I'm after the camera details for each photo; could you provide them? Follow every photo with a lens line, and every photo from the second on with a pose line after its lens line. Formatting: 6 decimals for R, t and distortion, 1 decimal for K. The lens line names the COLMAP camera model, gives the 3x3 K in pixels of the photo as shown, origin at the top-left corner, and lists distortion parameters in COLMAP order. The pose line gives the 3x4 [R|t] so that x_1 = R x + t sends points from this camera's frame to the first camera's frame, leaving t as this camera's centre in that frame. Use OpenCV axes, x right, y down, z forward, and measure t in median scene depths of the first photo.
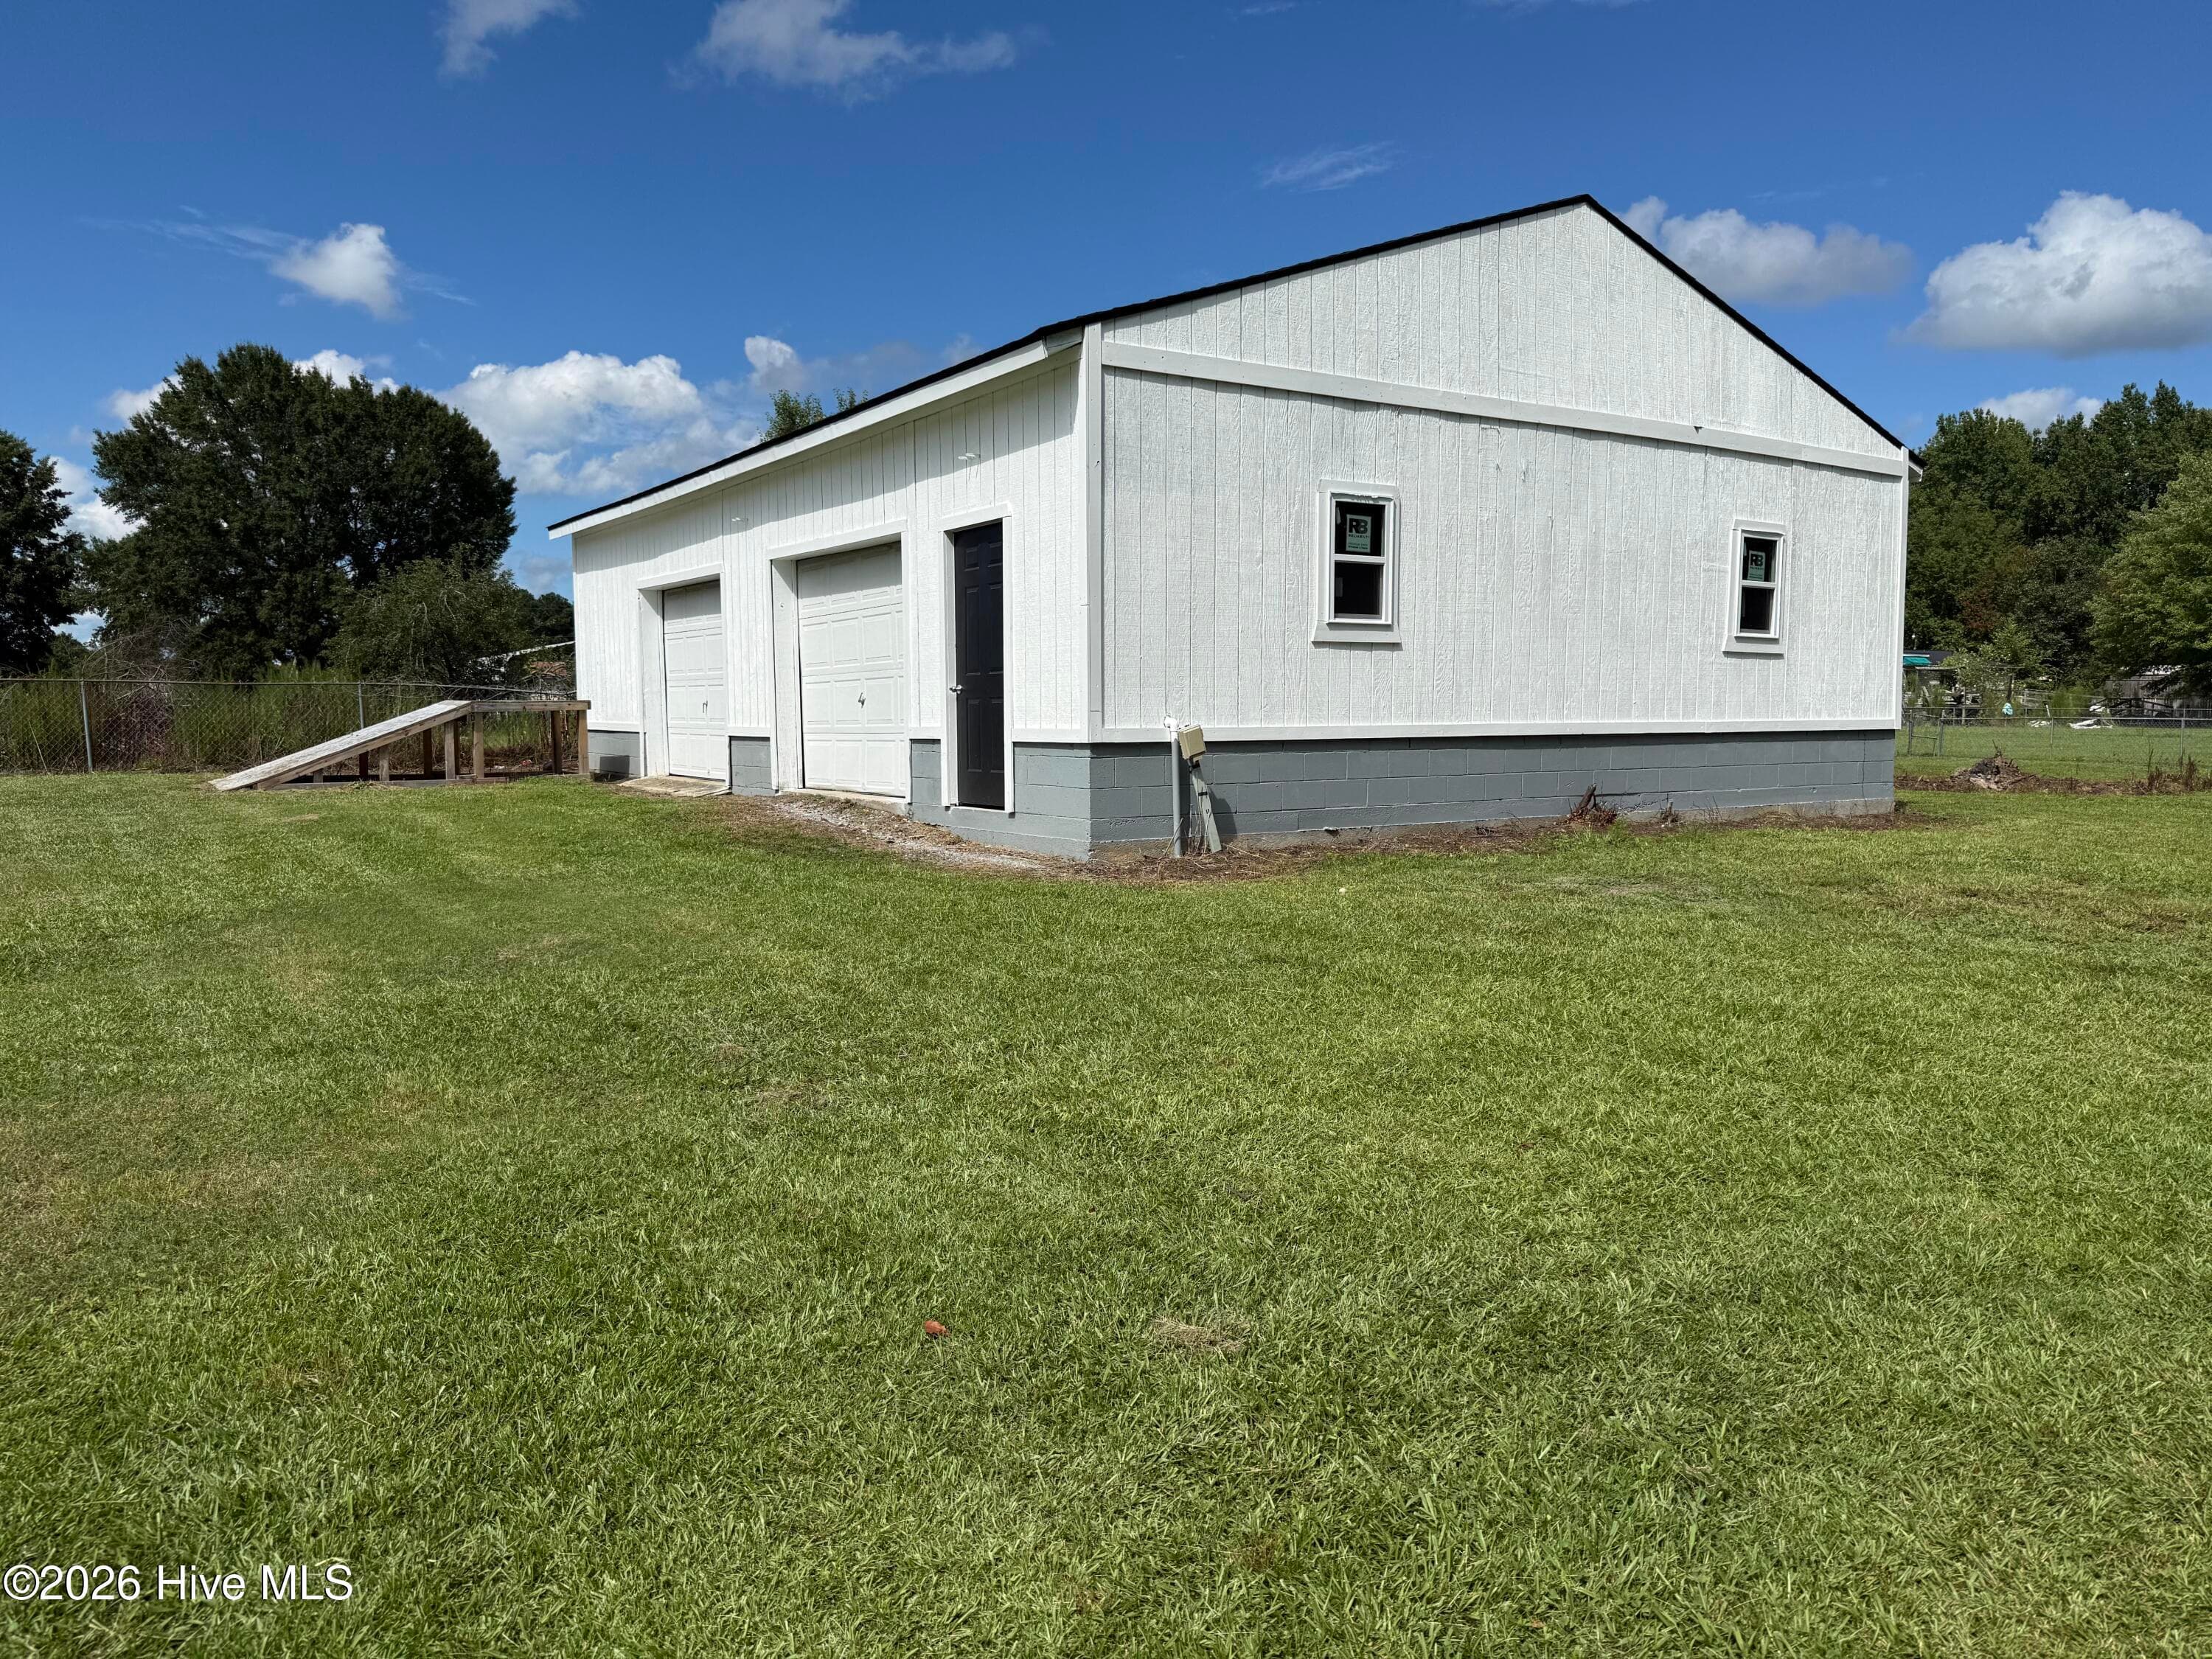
lens RADIAL K [[1543.8, 0, 1100.6], [0, 1543.8, 874.9], [0, 0, 1]] dist [0.037746, -0.069615]
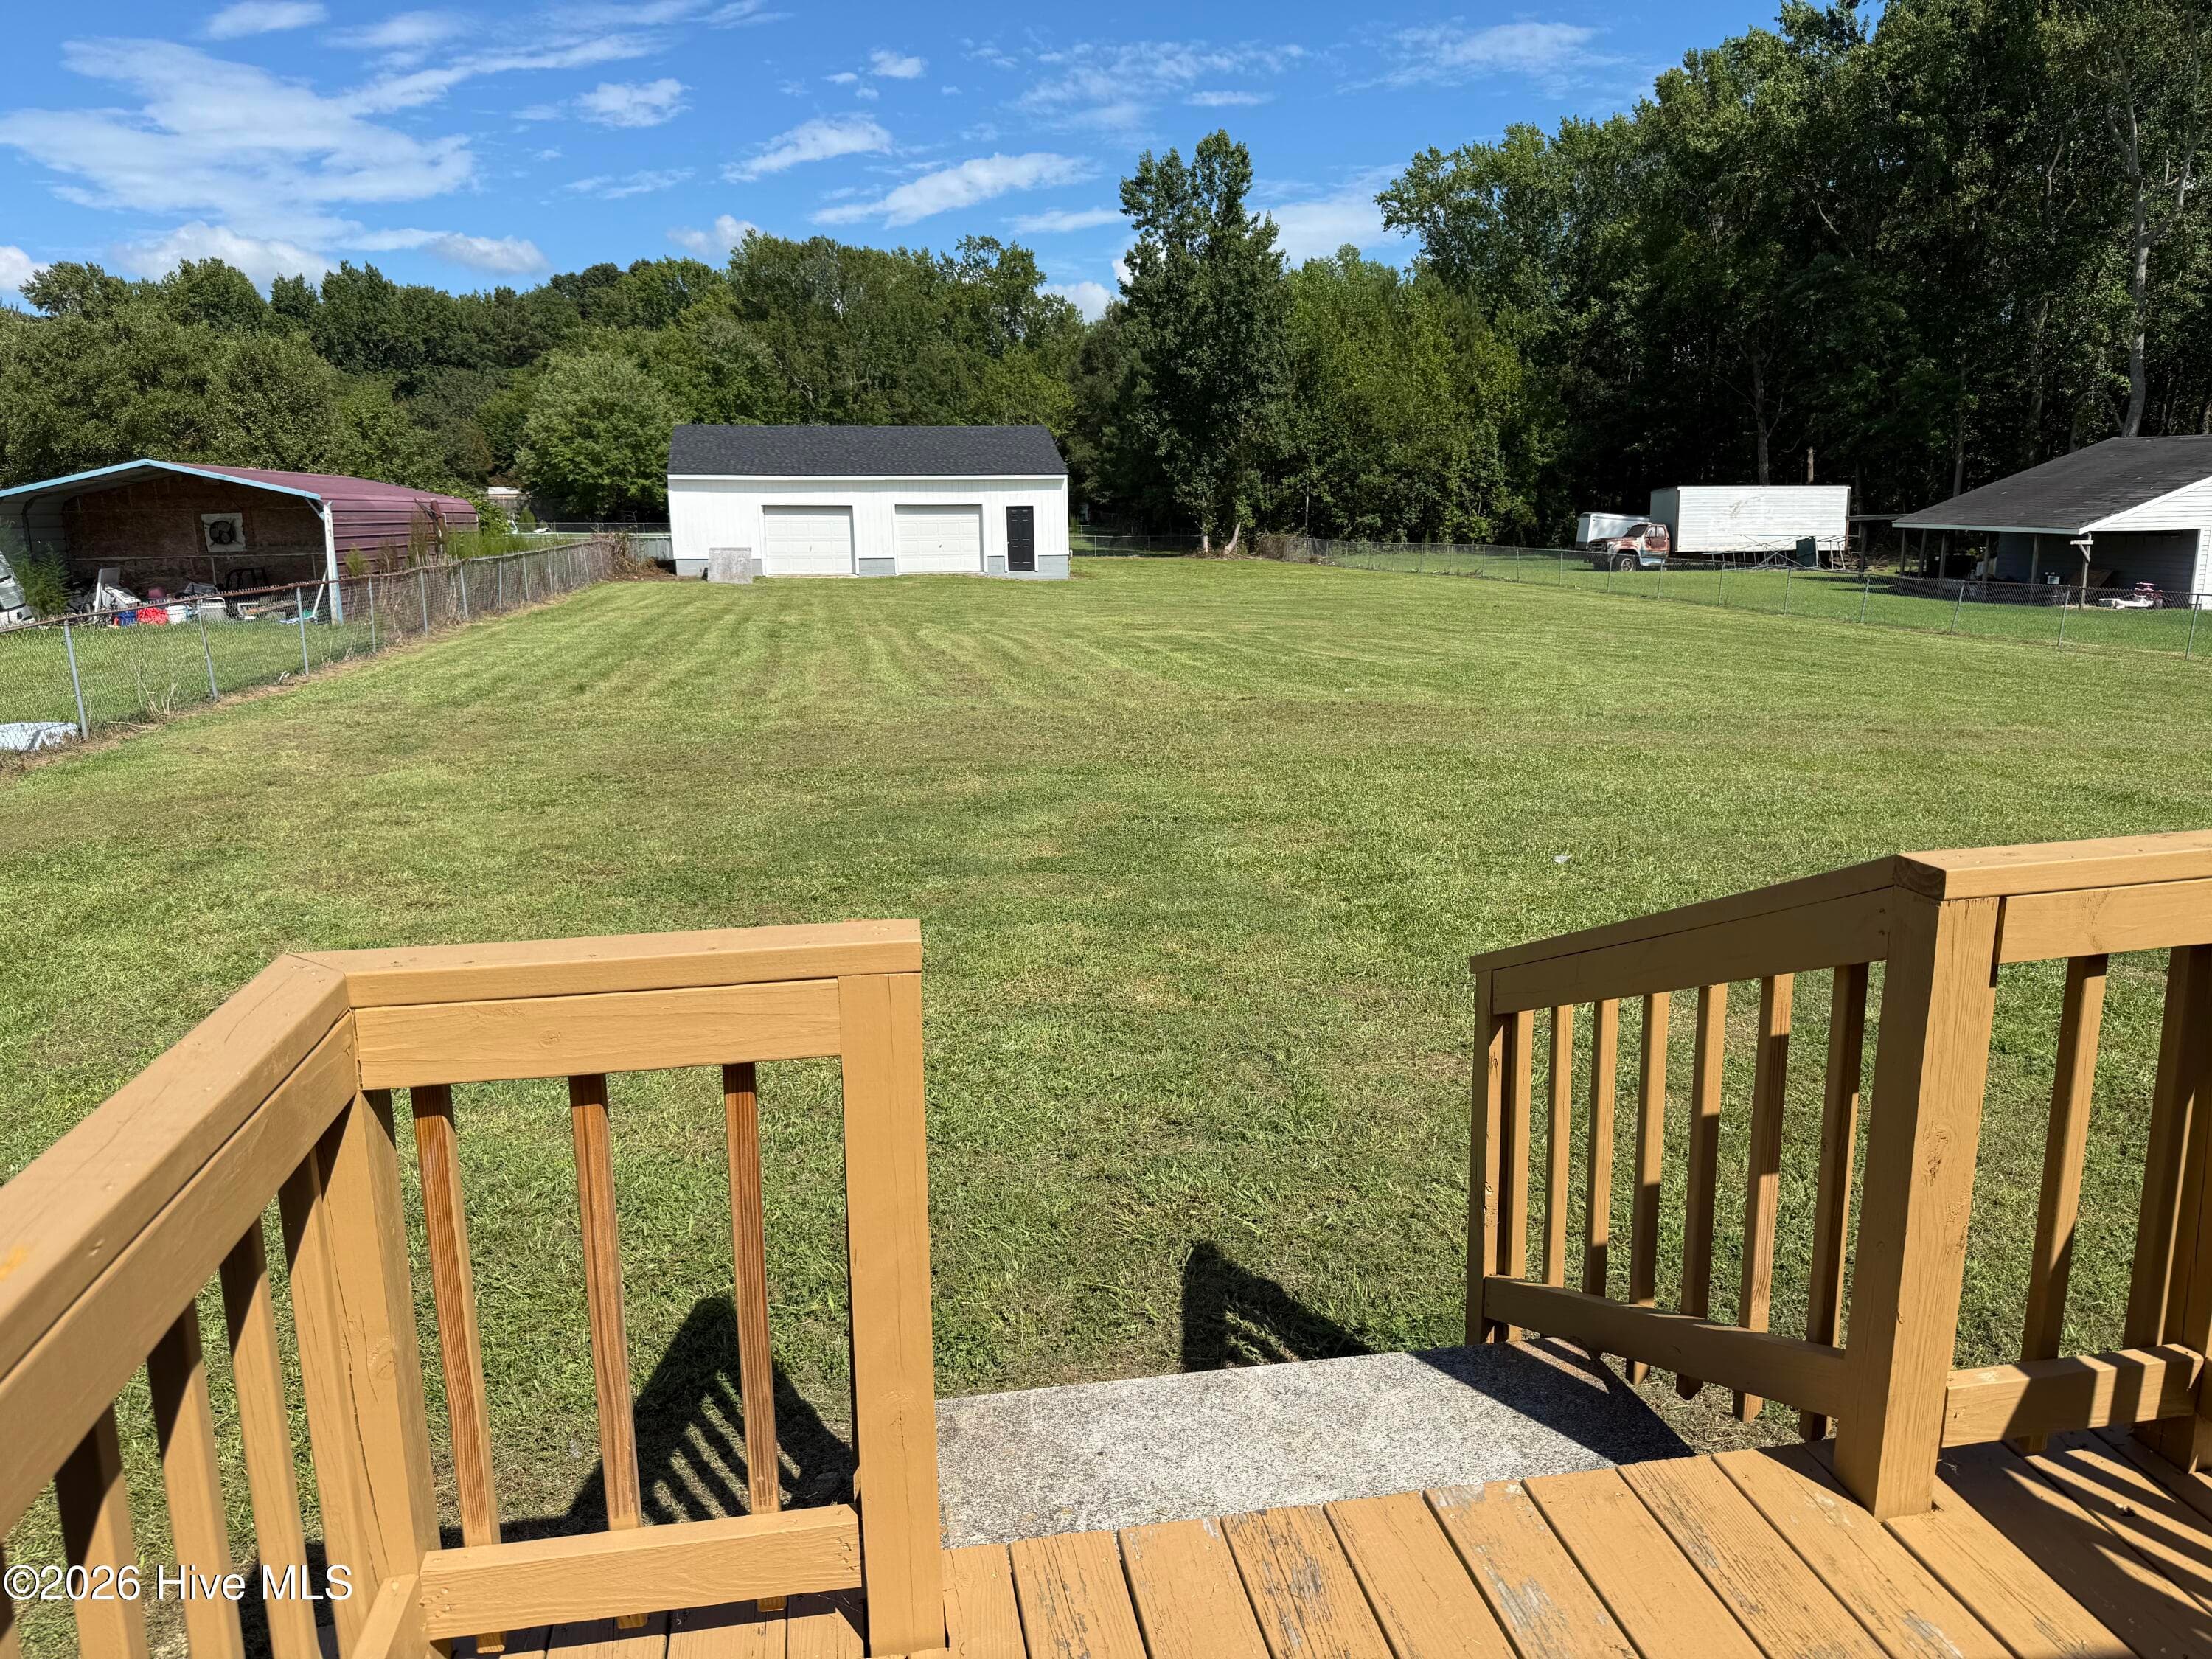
lens RADIAL K [[1543.8, 0, 1100.6], [0, 1543.8, 874.9], [0, 0, 1]] dist [0.037746, -0.069615]
pose [[0.379996, -0.223501, 0.897580, -3.553059], [0.106439, 0.974489, 0.197590, -0.037411], [-0.918844, 0.020454, 0.394091, -0.802217]]
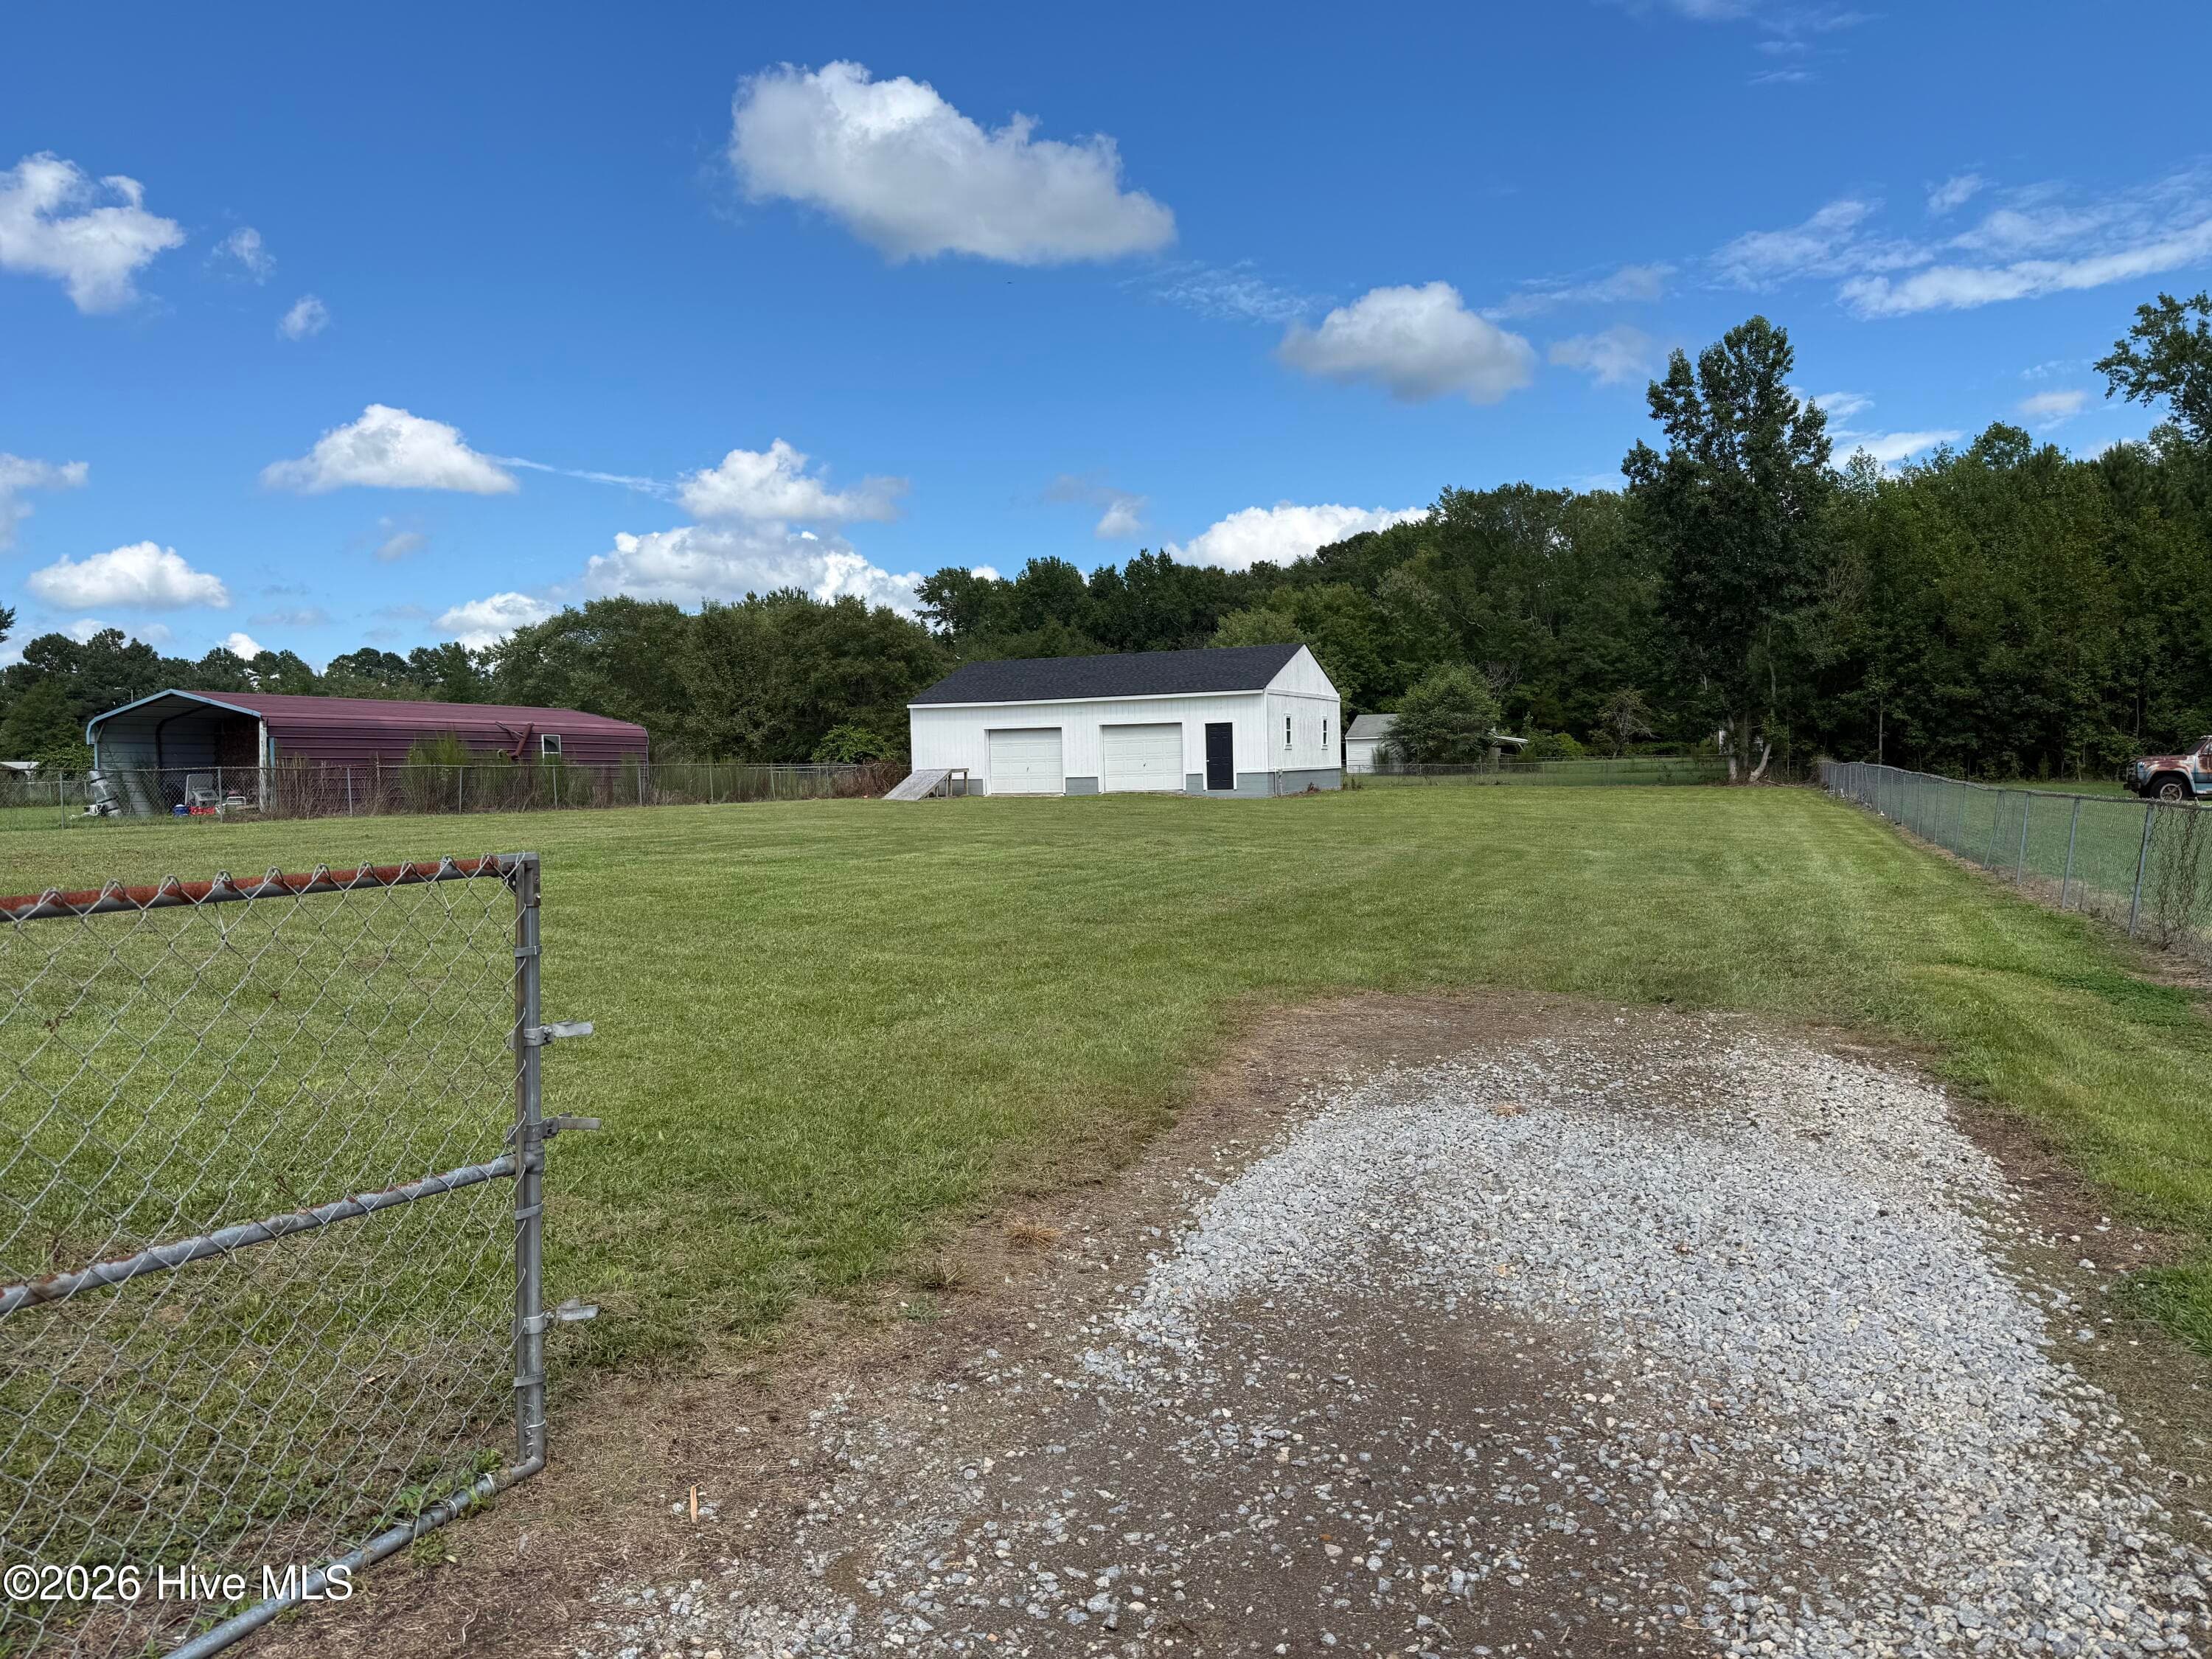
lens RADIAL K [[1543.8, 0, 1100.6], [0, 1543.8, 874.9], [0, 0, 1]] dist [0.037746, -0.069615]
pose [[0.821019, -0.060396, 0.567697, -2.321414], [0.084214, 0.996322, -0.015797, 0.192804], [-0.564655, 0.060778, 0.823086, -1.905933]]
